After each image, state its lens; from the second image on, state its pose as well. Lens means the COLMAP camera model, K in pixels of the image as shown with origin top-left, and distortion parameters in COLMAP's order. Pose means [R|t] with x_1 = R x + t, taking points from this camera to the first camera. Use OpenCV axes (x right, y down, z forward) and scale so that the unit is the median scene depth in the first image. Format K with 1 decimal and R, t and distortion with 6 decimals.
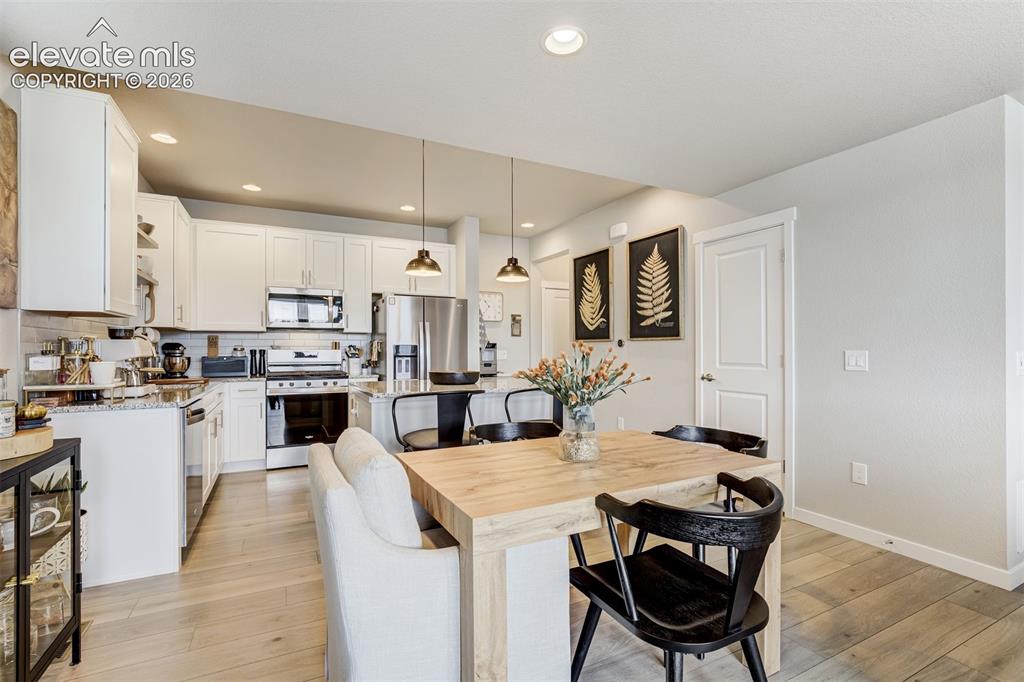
lens RADIAL K [[472.7, 0, 514.5], [0, 472.7, 338.9], [0, 0, 1]] dist [-0.033185, 0.003284]
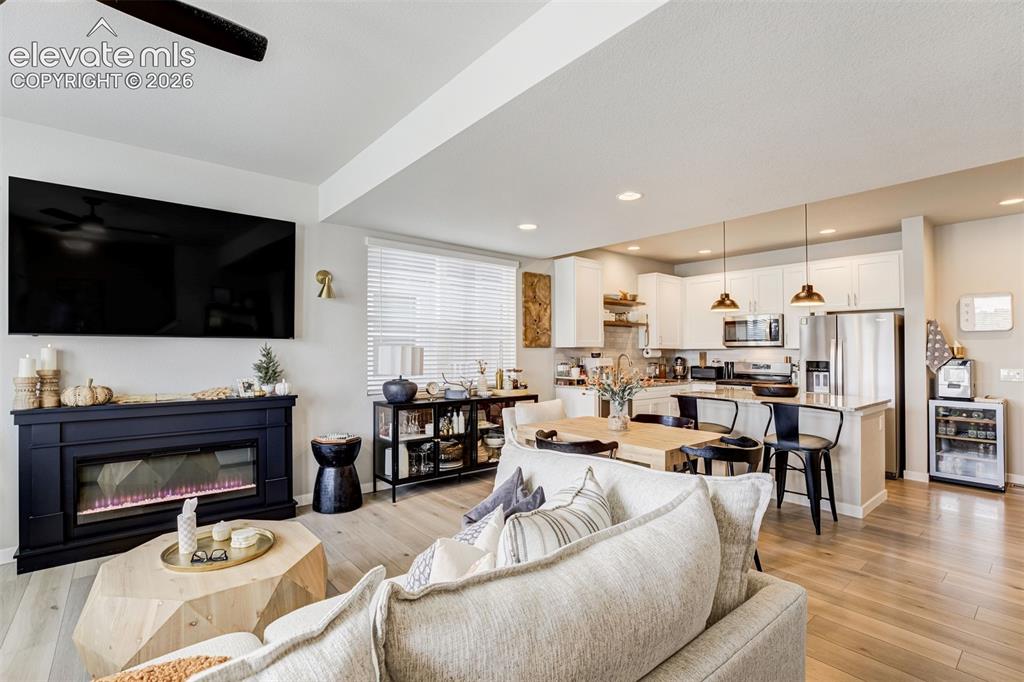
lens RADIAL K [[472.7, 0, 490.1], [0, 472.7, 341.4], [0, 0, 1]] dist [-0.033185, 0.003284]
pose [[0.188786, -0.018901, -0.981836, 0.718596], [0.016261, 0.999738, -0.016119, -0.028341], [0.981884, -0.012923, 0.189044, 0.055898]]
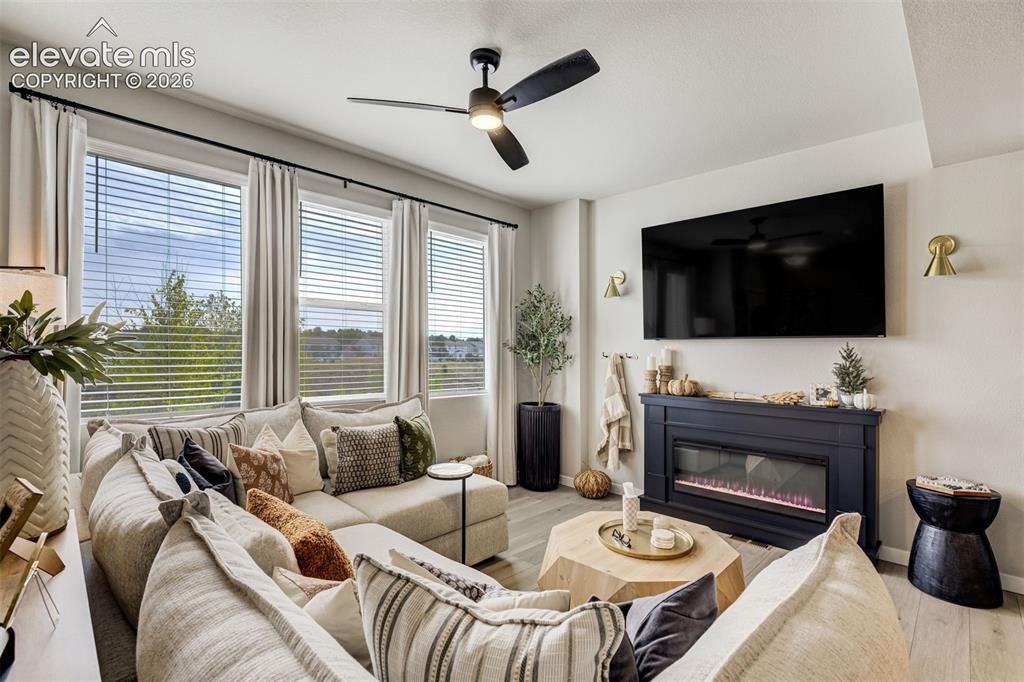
lens RADIAL K [[472.7, 0, 524.0], [0, 472.7, 342.5], [0, 0, 1]] dist [-0.033185, 0.003284]
pose [[-0.949625, -0.014878, -0.313035, 0.481095], [-0.004891, 0.999454, -0.032663, -0.021489], [0.313350, -0.029487, -0.949180, 0.313676]]
